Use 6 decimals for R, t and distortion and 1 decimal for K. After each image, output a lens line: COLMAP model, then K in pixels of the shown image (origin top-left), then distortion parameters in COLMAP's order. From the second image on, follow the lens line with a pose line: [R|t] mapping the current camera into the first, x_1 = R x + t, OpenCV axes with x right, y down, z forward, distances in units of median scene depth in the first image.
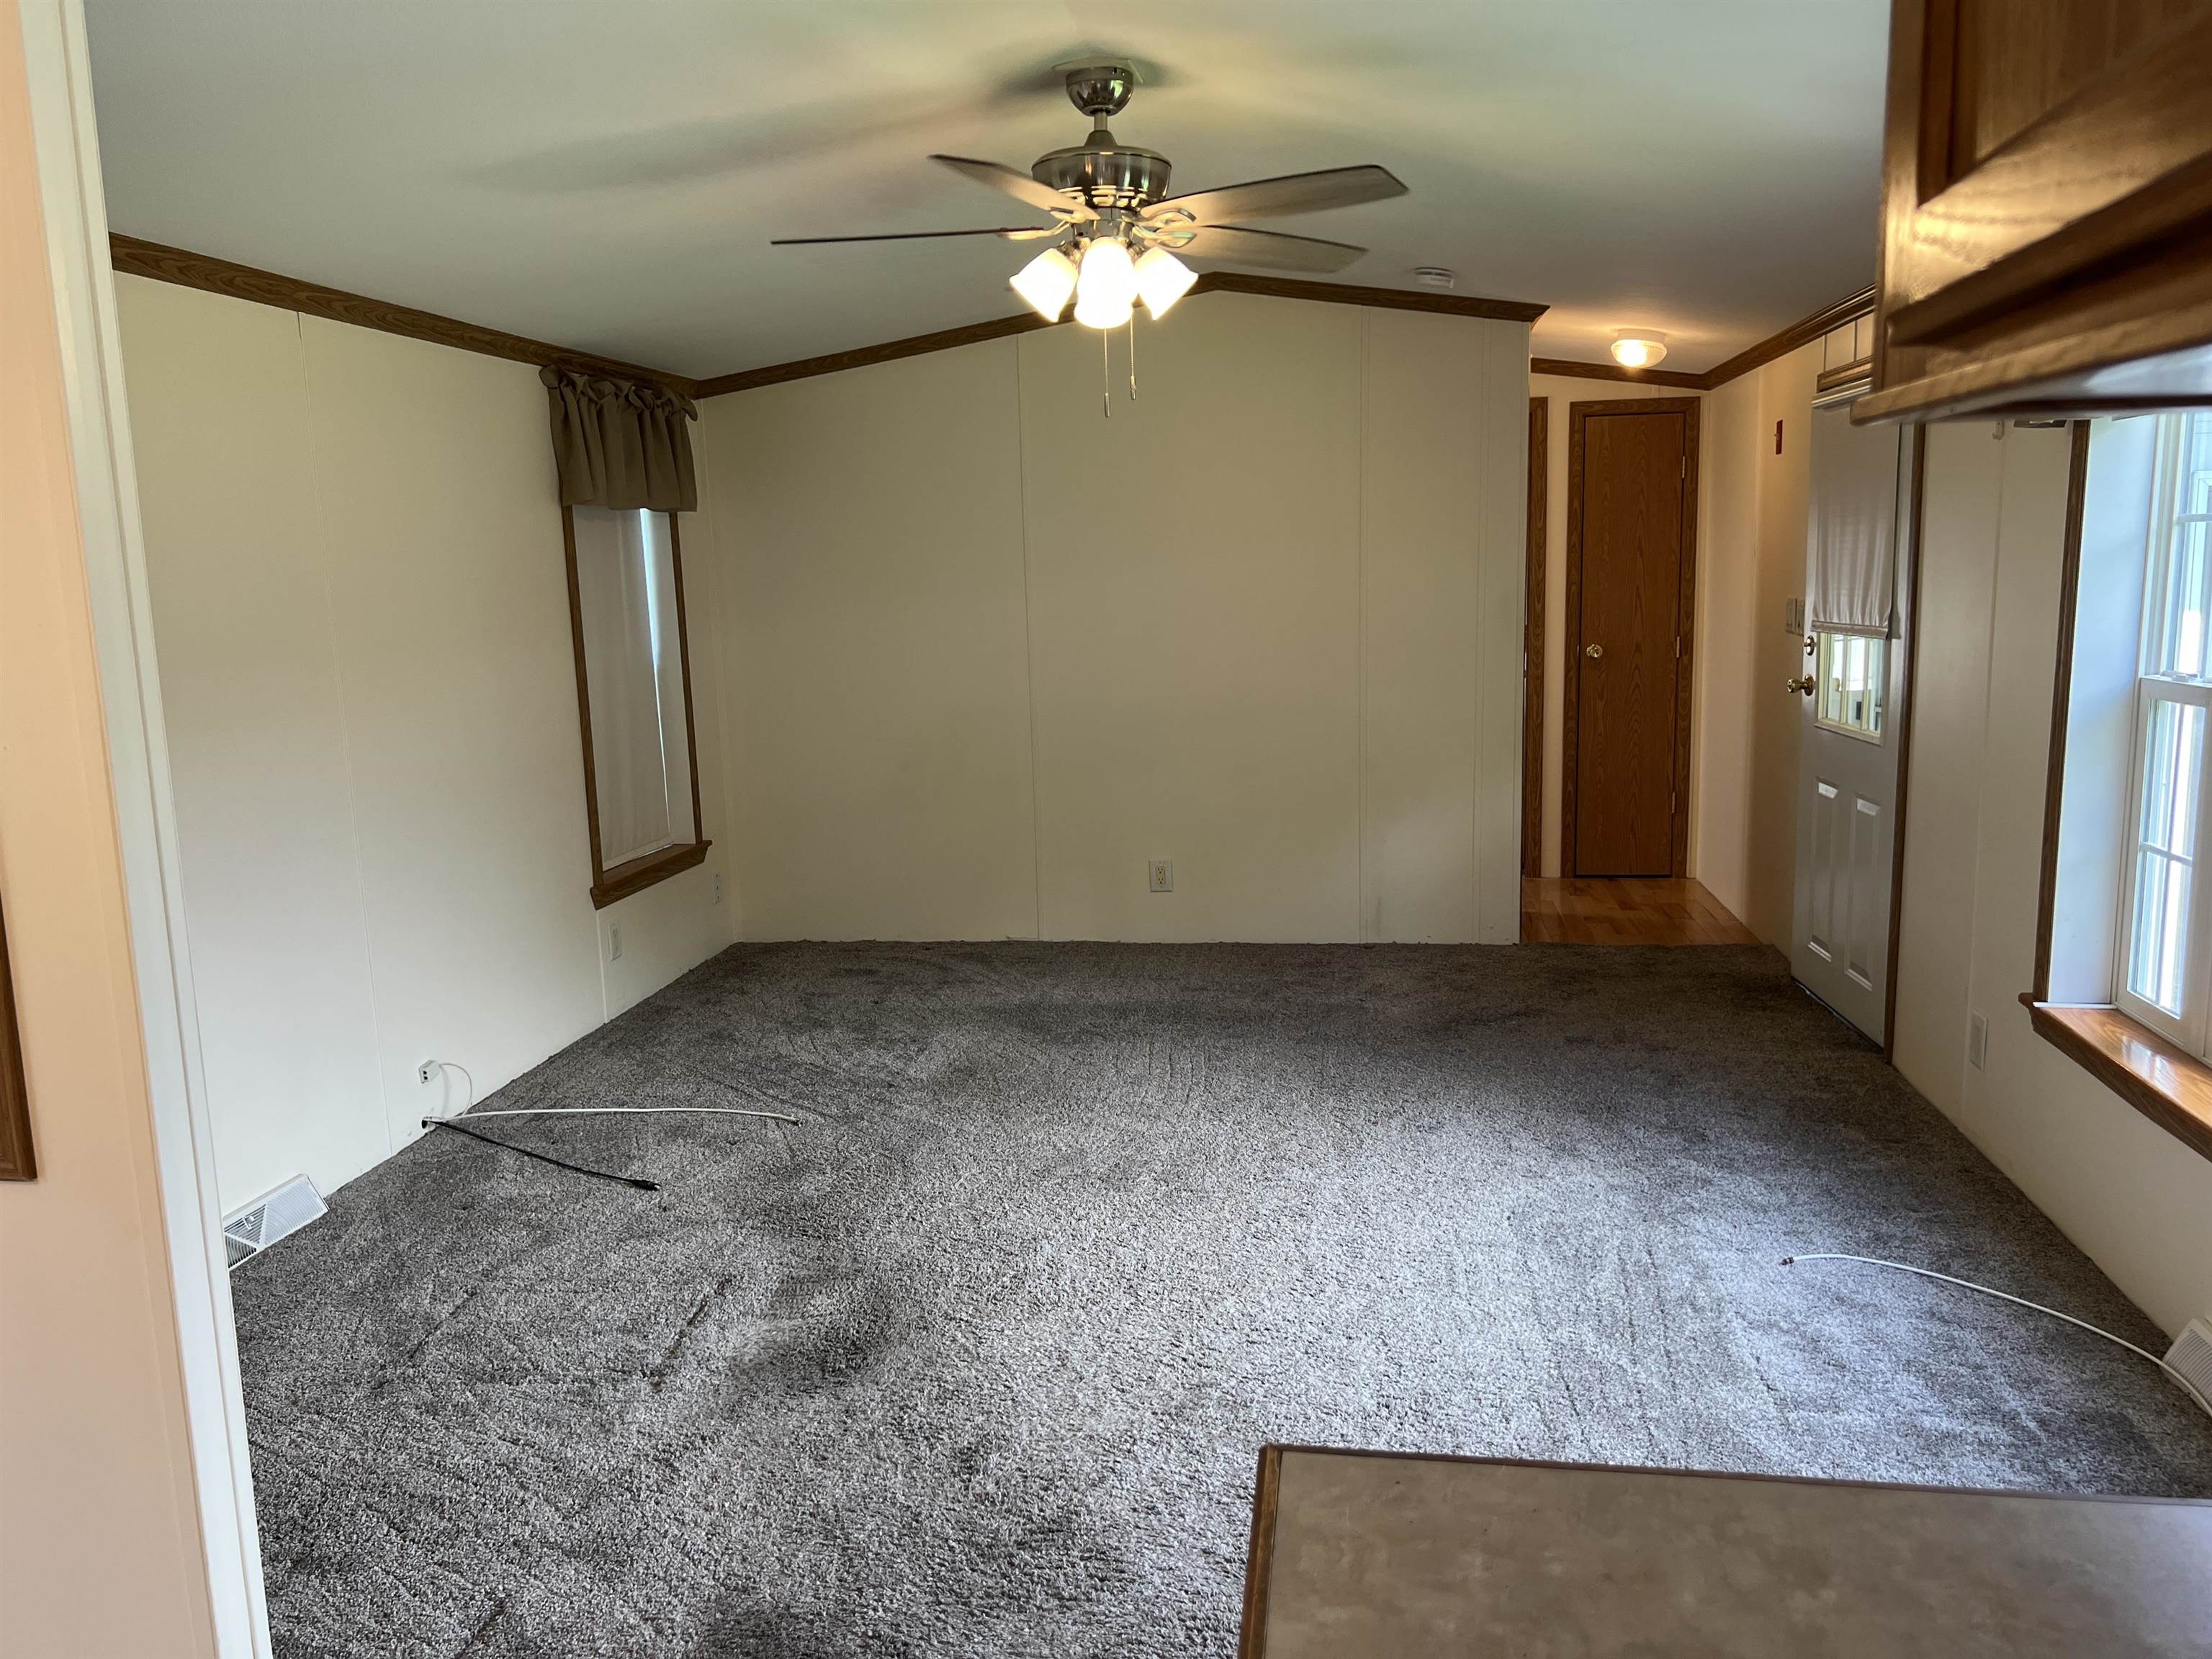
lens RADIAL K [[1658.8, 0, 1107.9], [0, 1658.8, 833.0], [0, 0, 1]] dist [0.056796, -0.072814]
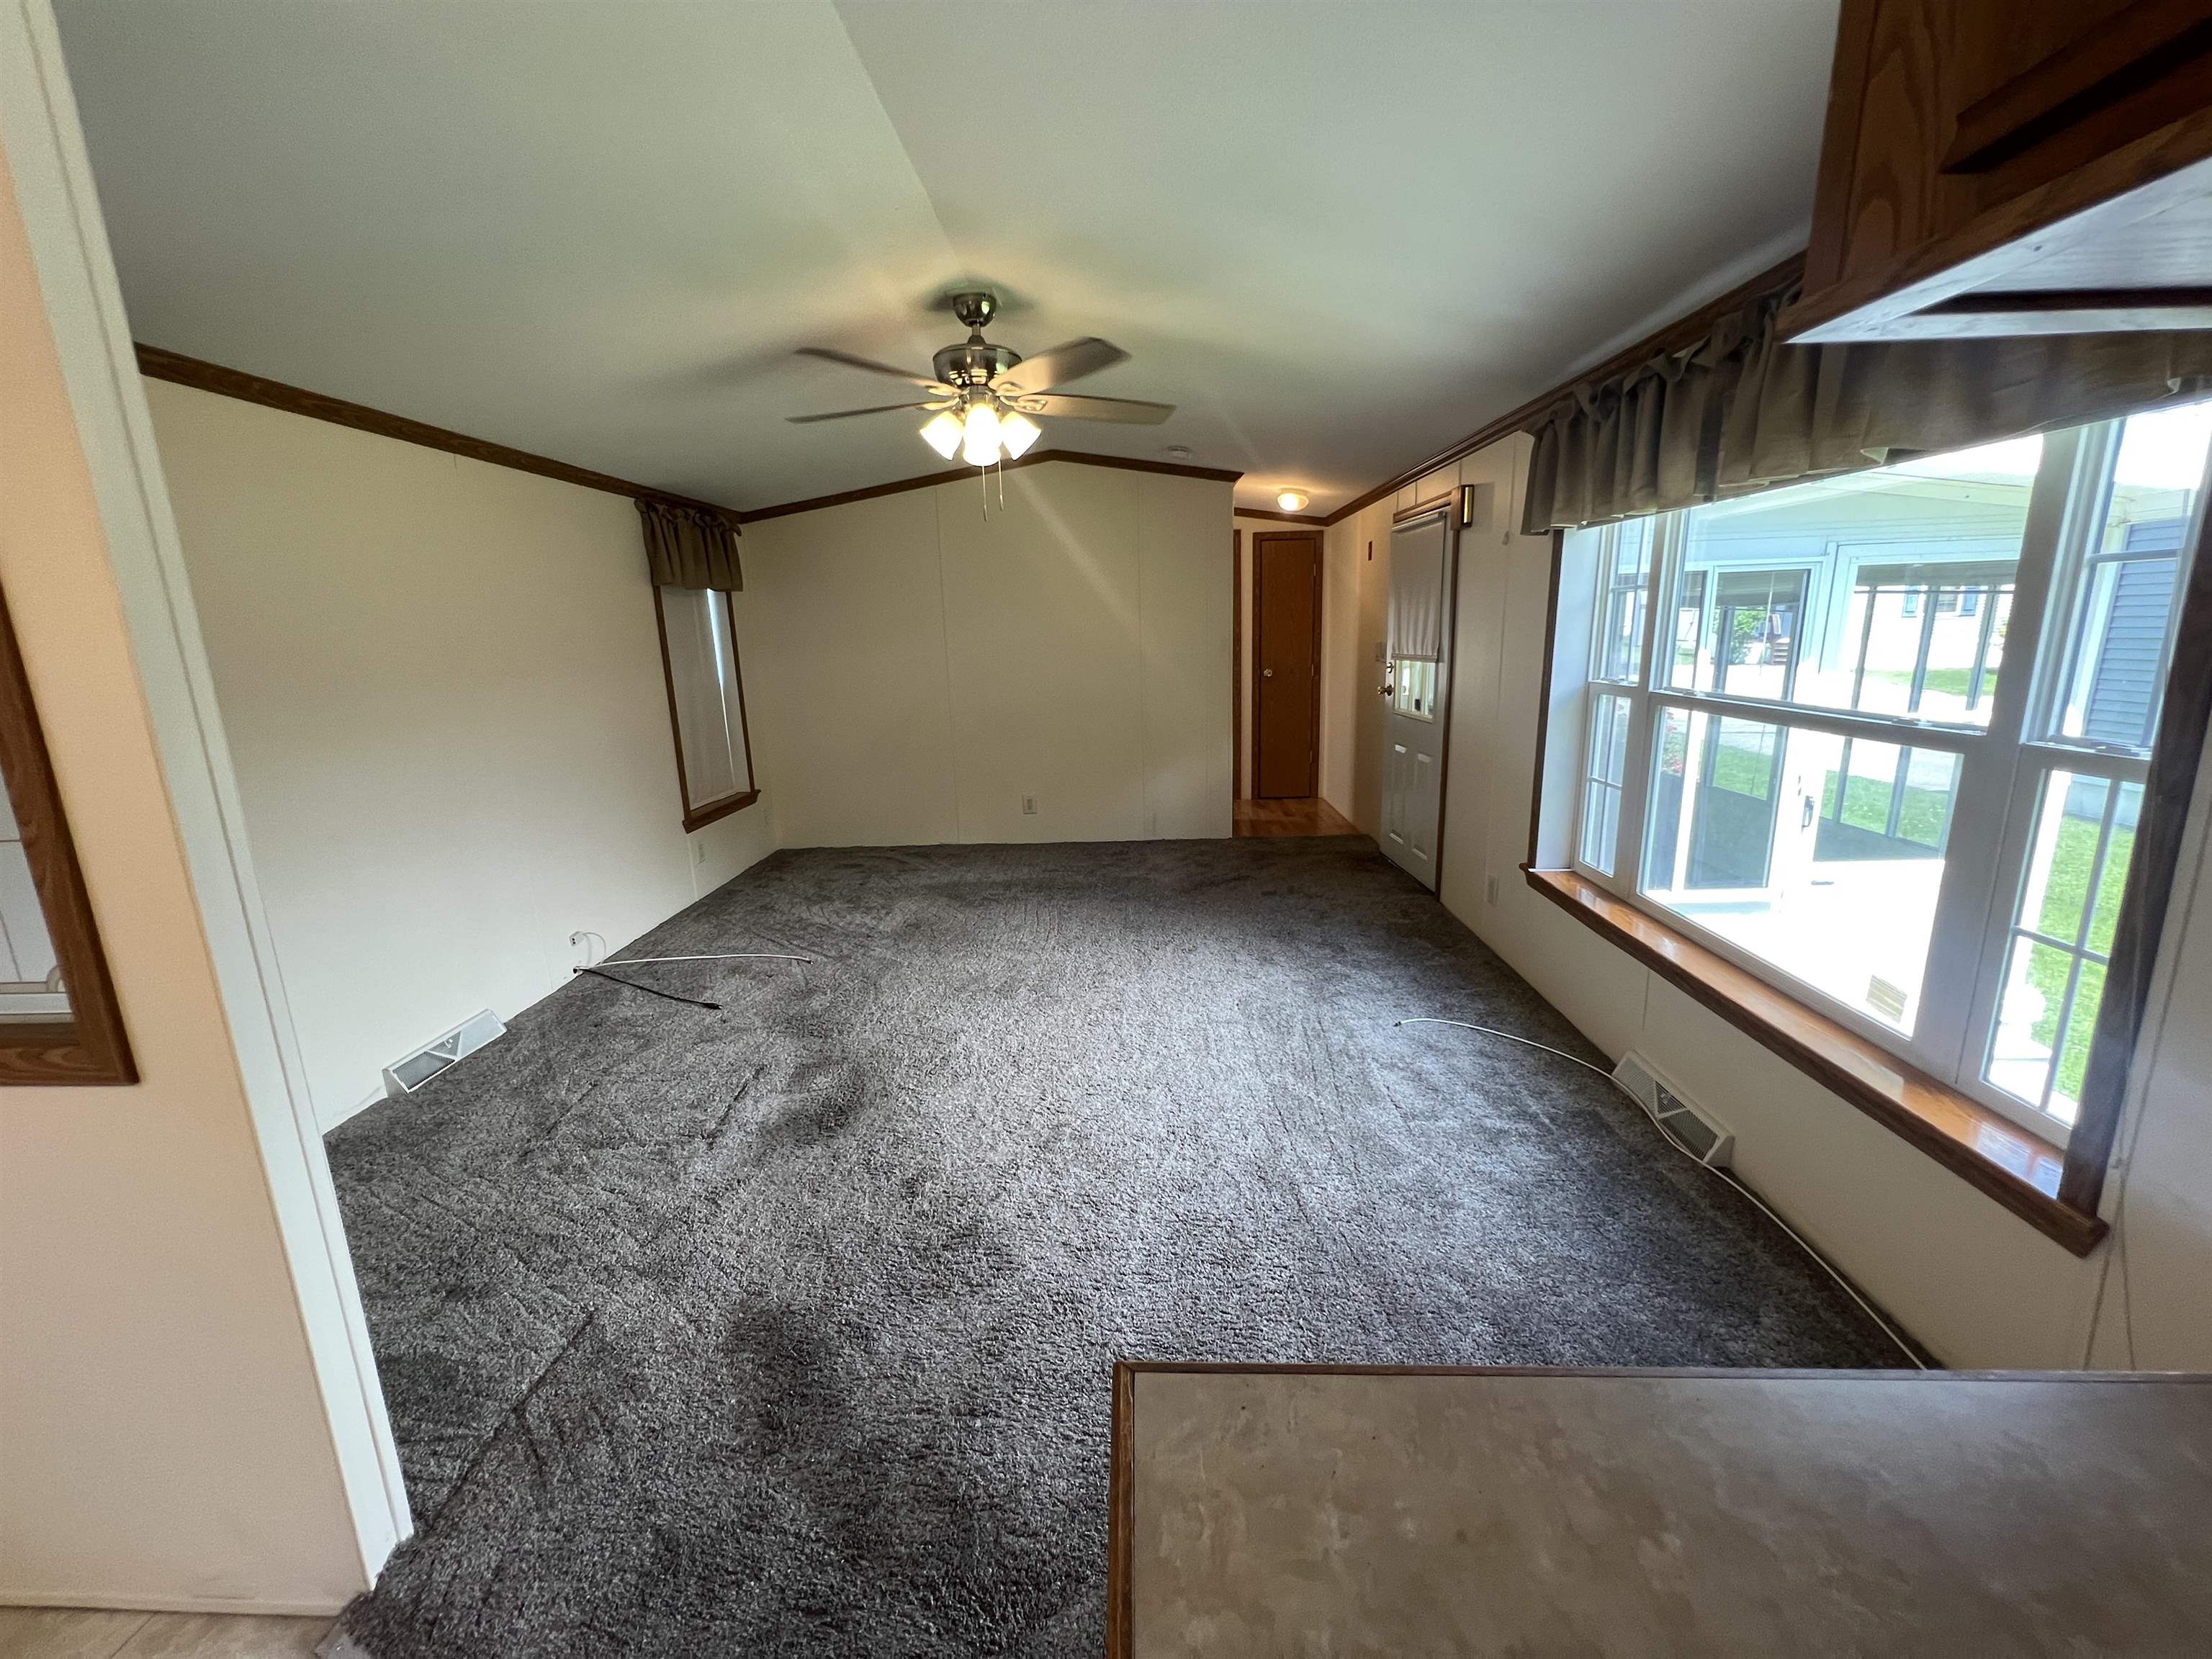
lens RADIAL K [[886.1, 0, 1106.0], [0, 886.1, 819.8], [0, 0, 1]] dist [-0.006600, 0.000049]
pose [[0.993048, -0.026484, 0.114694, 0.008821], [0.020786, 0.998503, 0.050592, -0.005669], [-0.115863, -0.047856, 0.992112, 0.133698]]
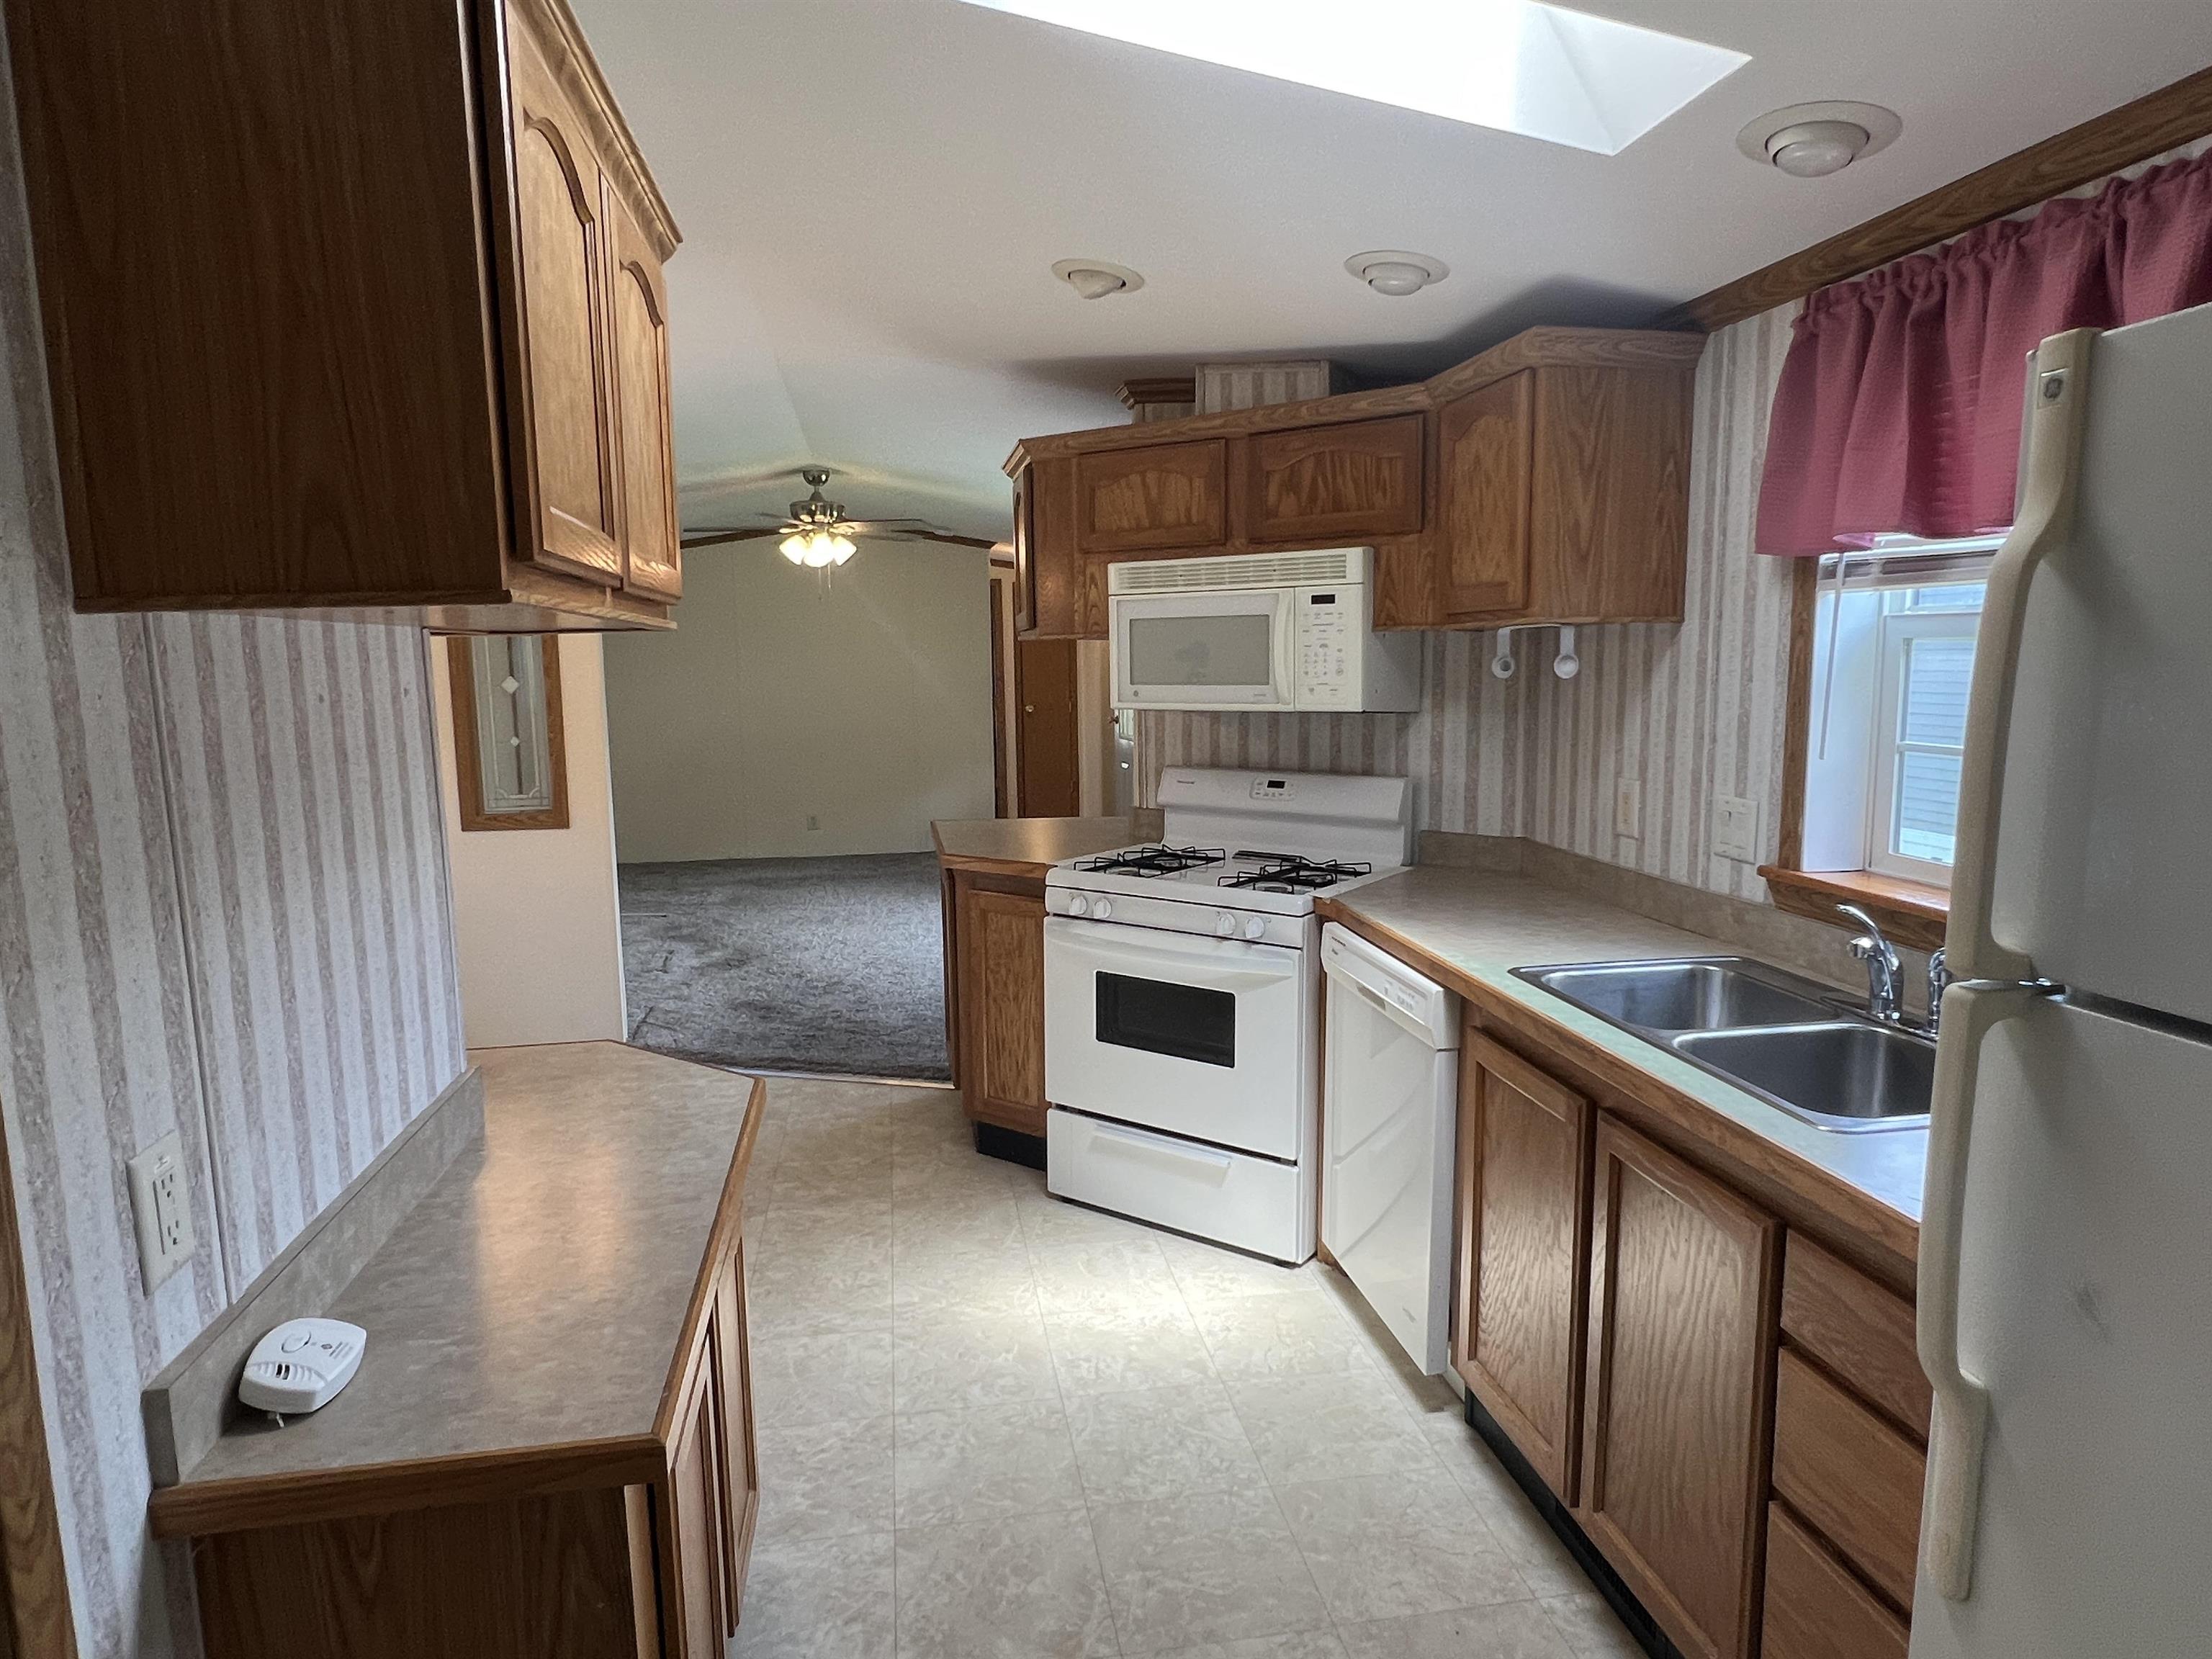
lens RADIAL K [[1297.5, 0, 1106.0], [0, 1297.5, 829.5], [0, 0, 1]] dist [-0.000575, 0.000390]
pose [[0.950033, -0.030781, 0.310628, -0.202674], [0.041987, 0.998684, -0.029451, 0.167017], [-0.309312, 0.041022, 0.950075, -0.954592]]
